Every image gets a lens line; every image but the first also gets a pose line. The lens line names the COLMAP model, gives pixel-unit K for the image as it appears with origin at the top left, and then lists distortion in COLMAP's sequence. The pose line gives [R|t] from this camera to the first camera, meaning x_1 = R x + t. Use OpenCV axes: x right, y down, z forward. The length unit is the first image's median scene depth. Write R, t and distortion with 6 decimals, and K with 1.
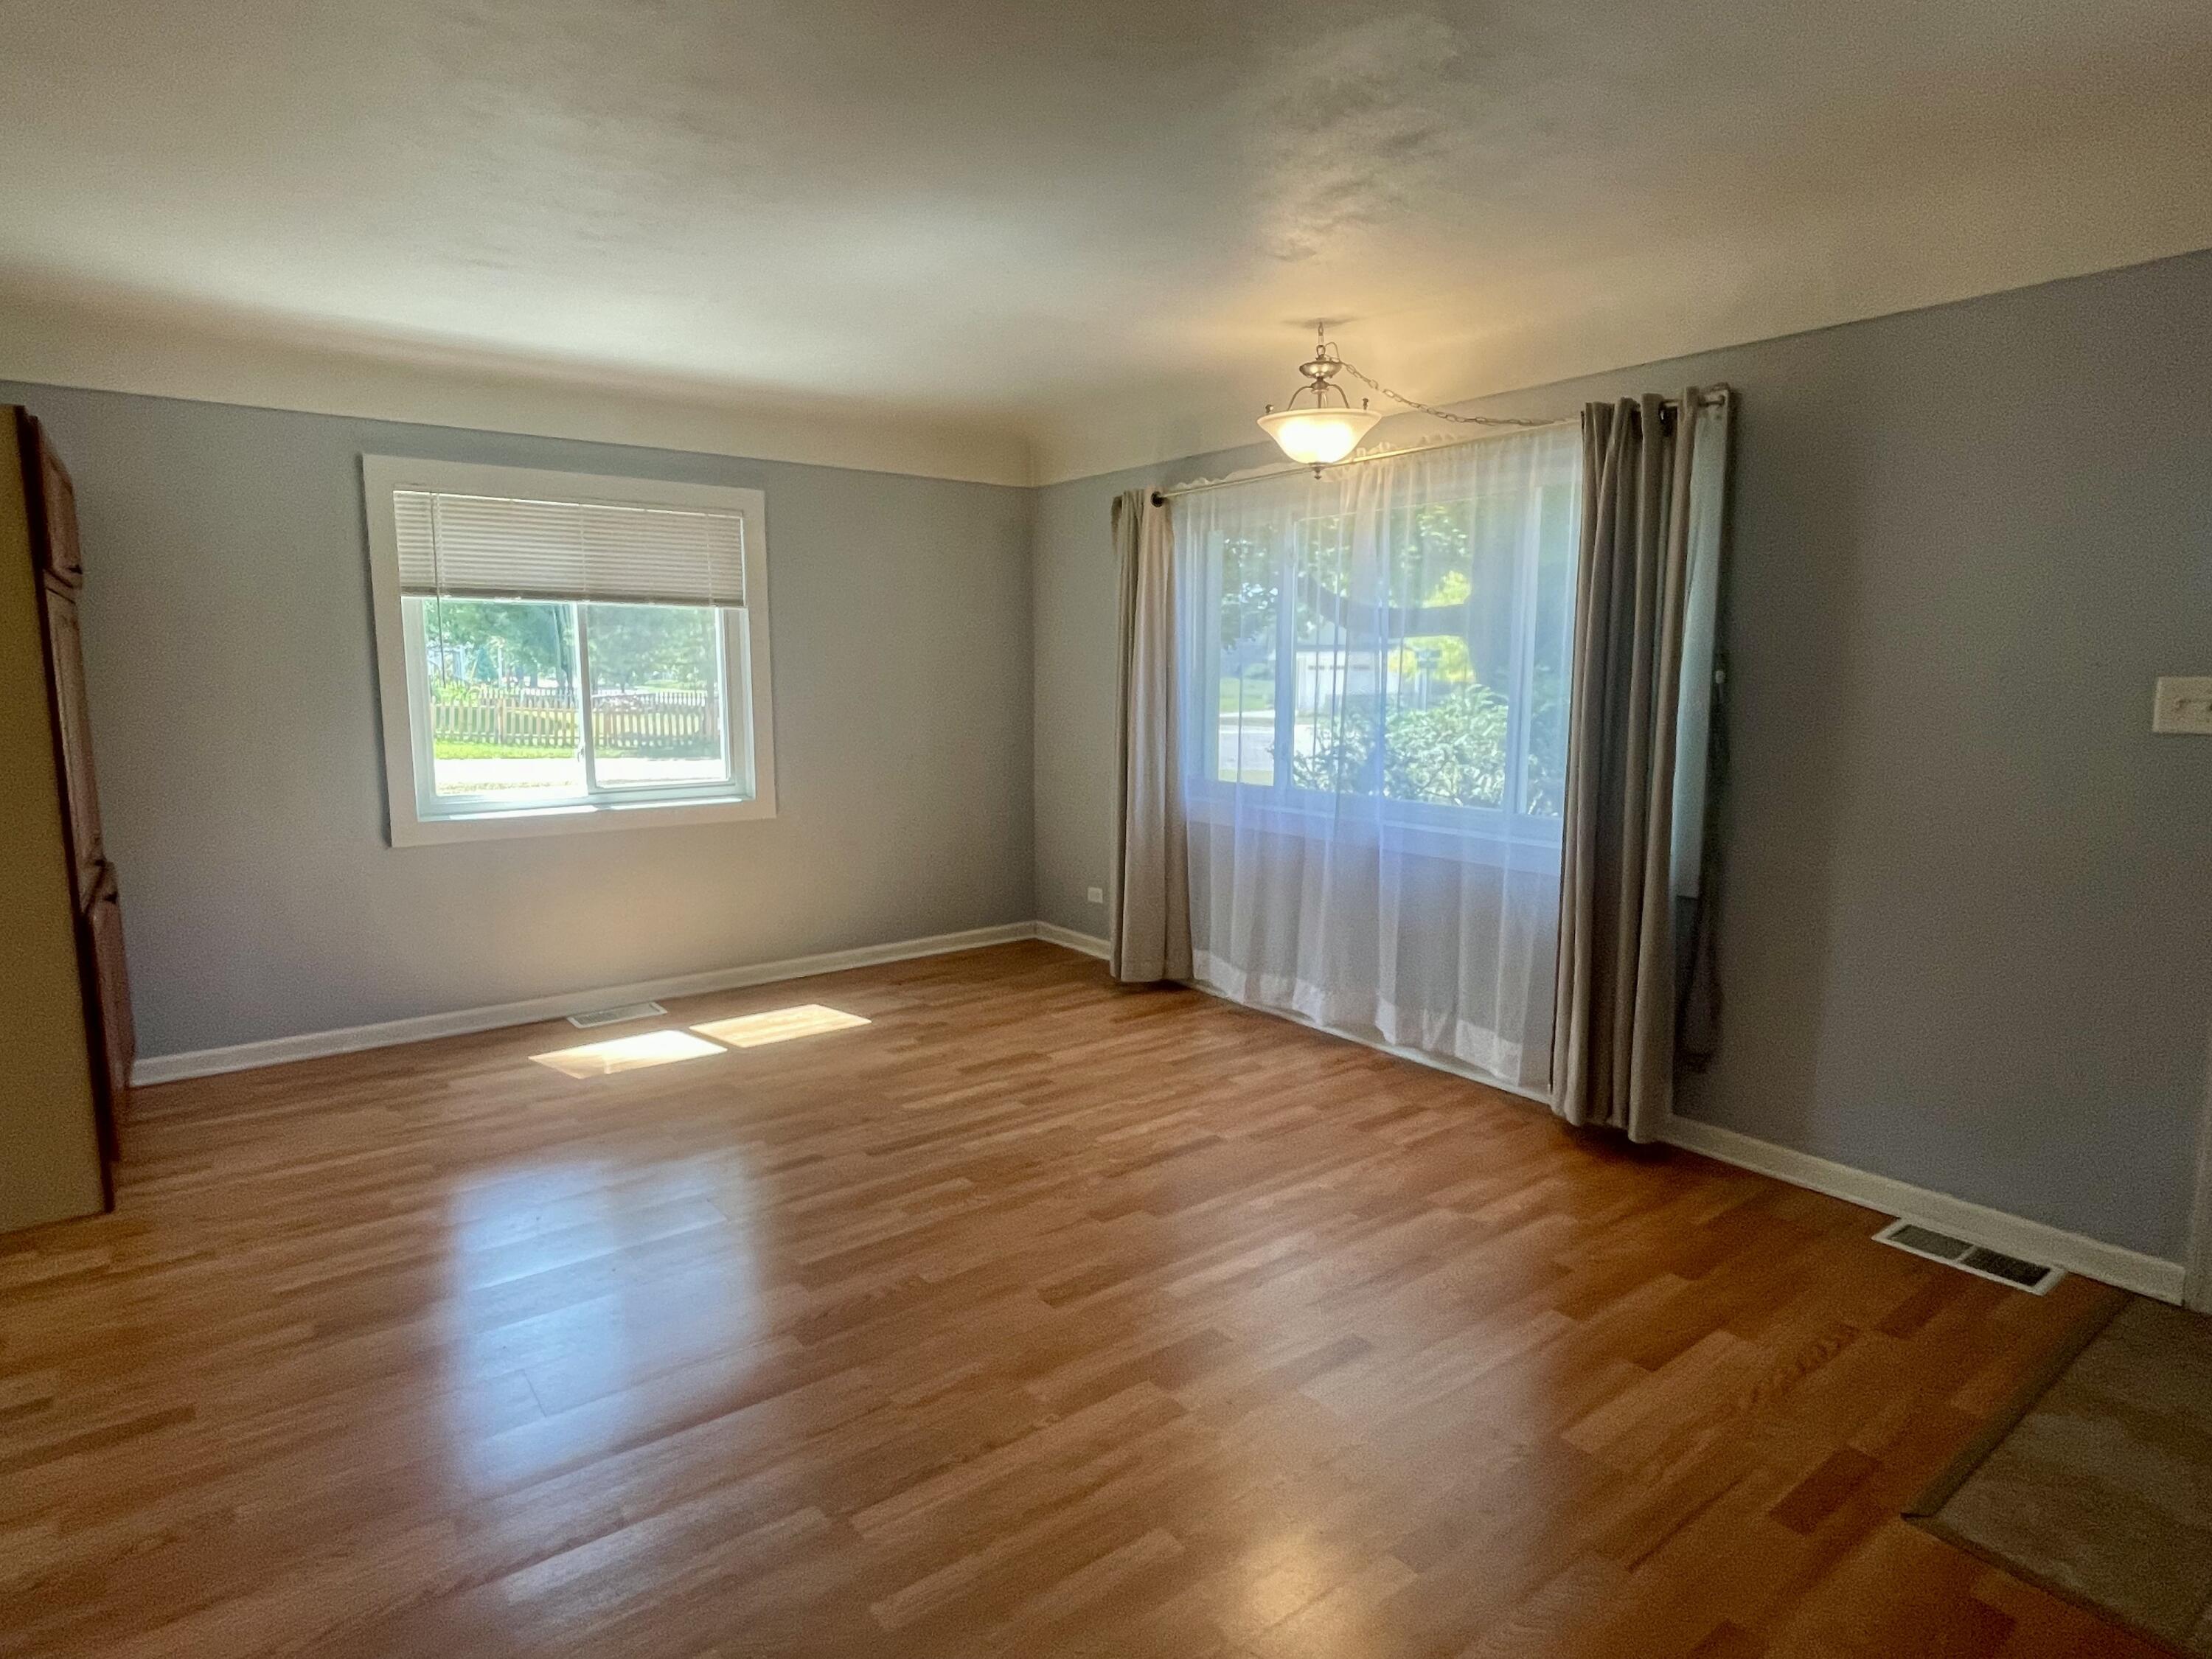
lens RADIAL K [[1212.0, 0, 1101.7], [0, 1212.0, 826.0], [0, 0, 1]] dist [0.003924, -0.002283]
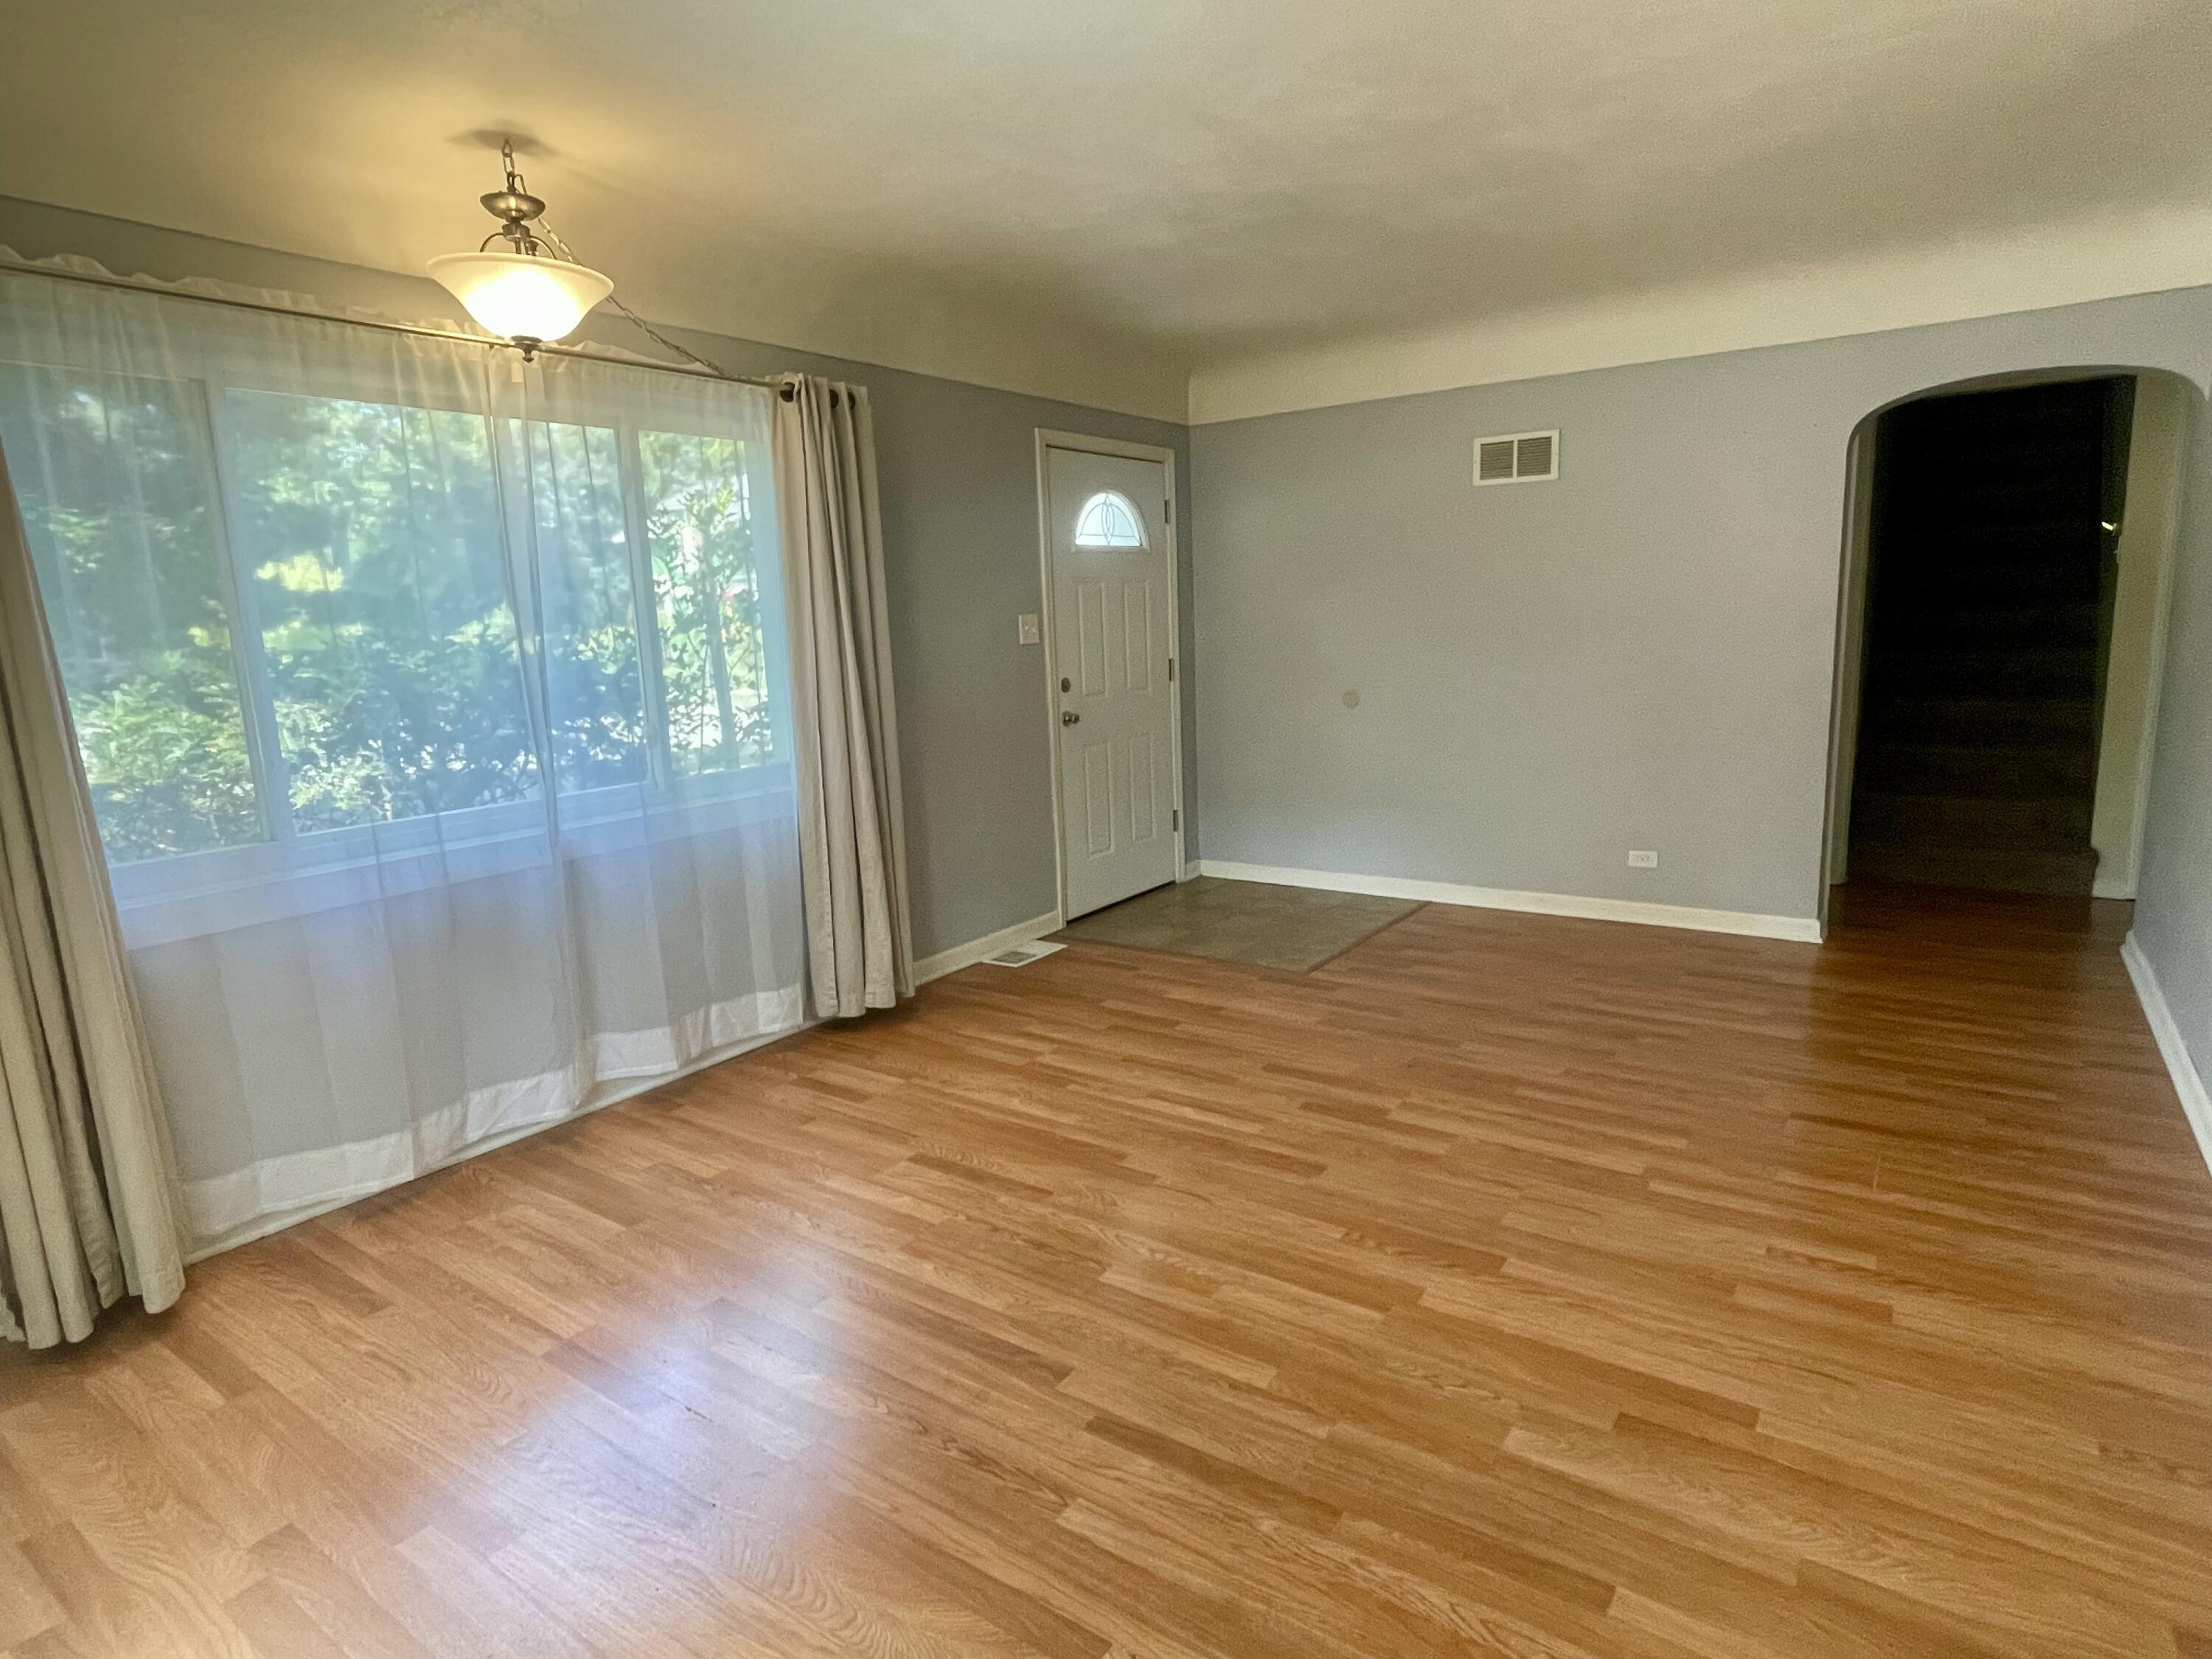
lens RADIAL K [[1212.0, 0, 1101.7], [0, 1212.0, 826.0], [0, 0, 1]] dist [0.003924, -0.002283]
pose [[-0.307459, -0.153683, 0.939069, -0.723433], [0.165446, 0.963207, 0.211801, -0.132050], [-0.937068, 0.220486, -0.270720, 1.056832]]
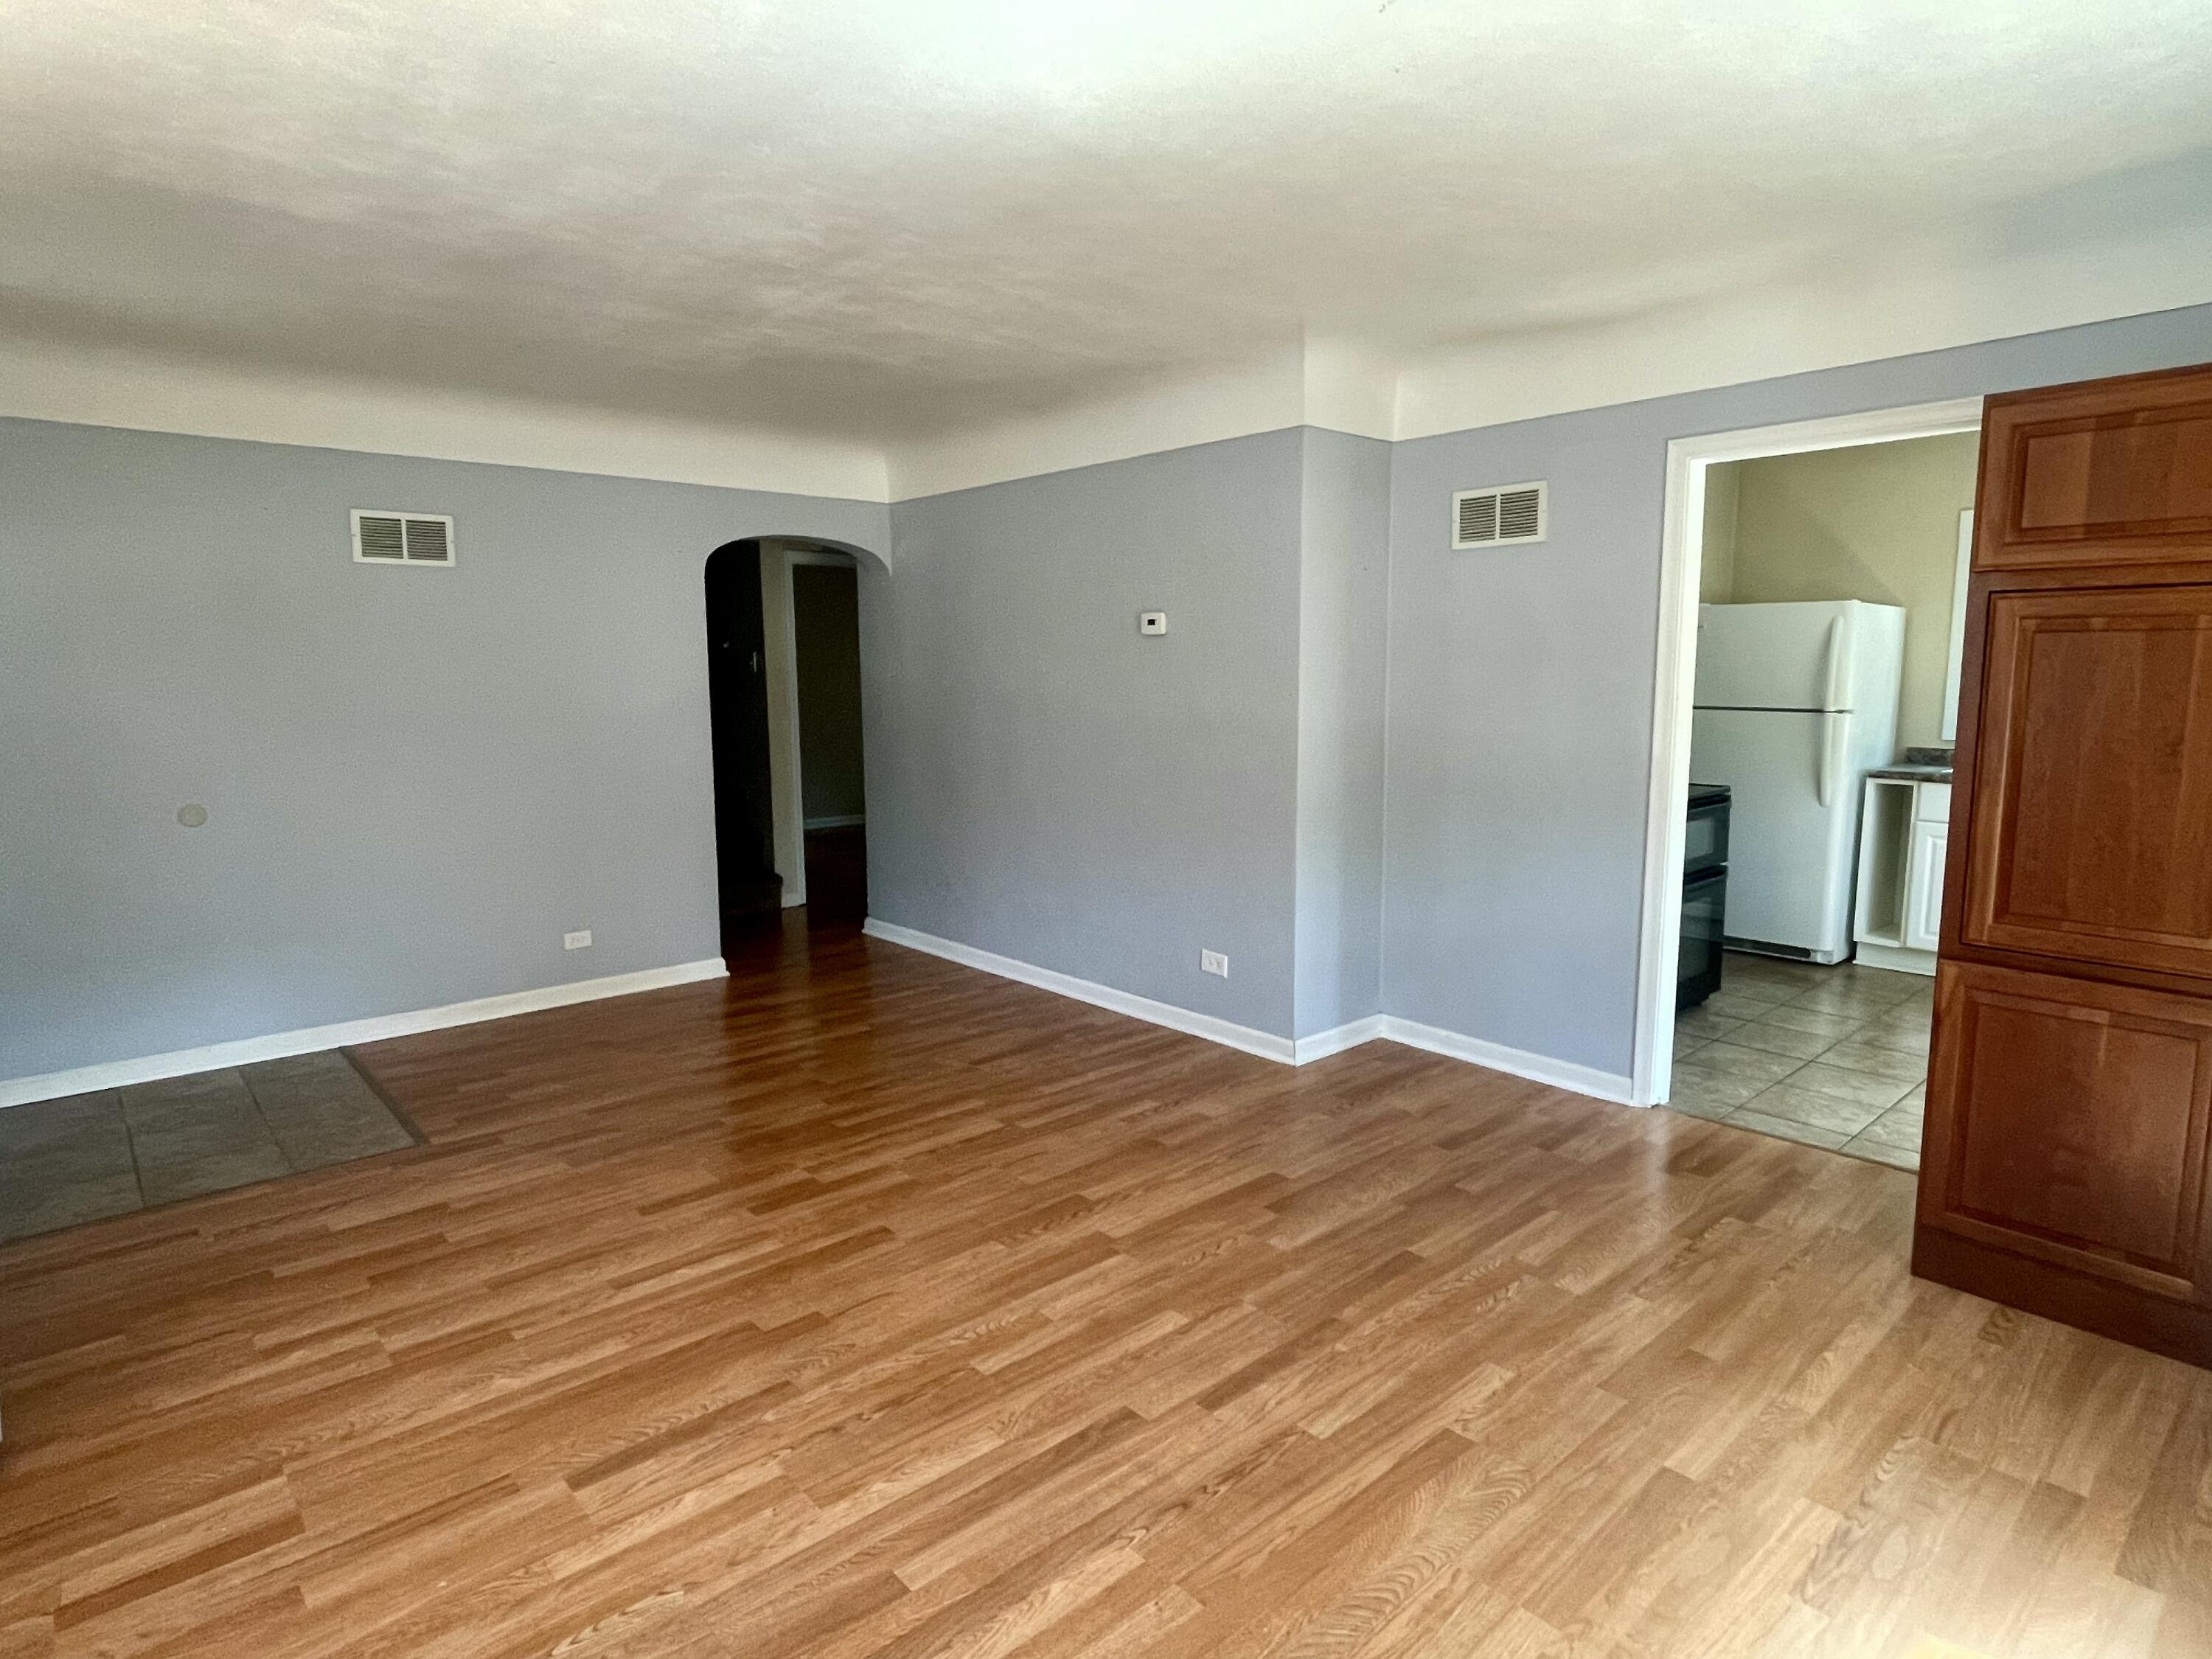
lens RADIAL K [[1212.0, 0, 1101.7], [0, 1212.0, 826.0], [0, 0, 1]] dist [0.003924, -0.002283]
pose [[-0.996896, 0.018483, -0.076528, -0.123699], [-0.002593, 0.963815, 0.266558, -0.216587], [0.078685, 0.265929, -0.960776, 1.511911]]
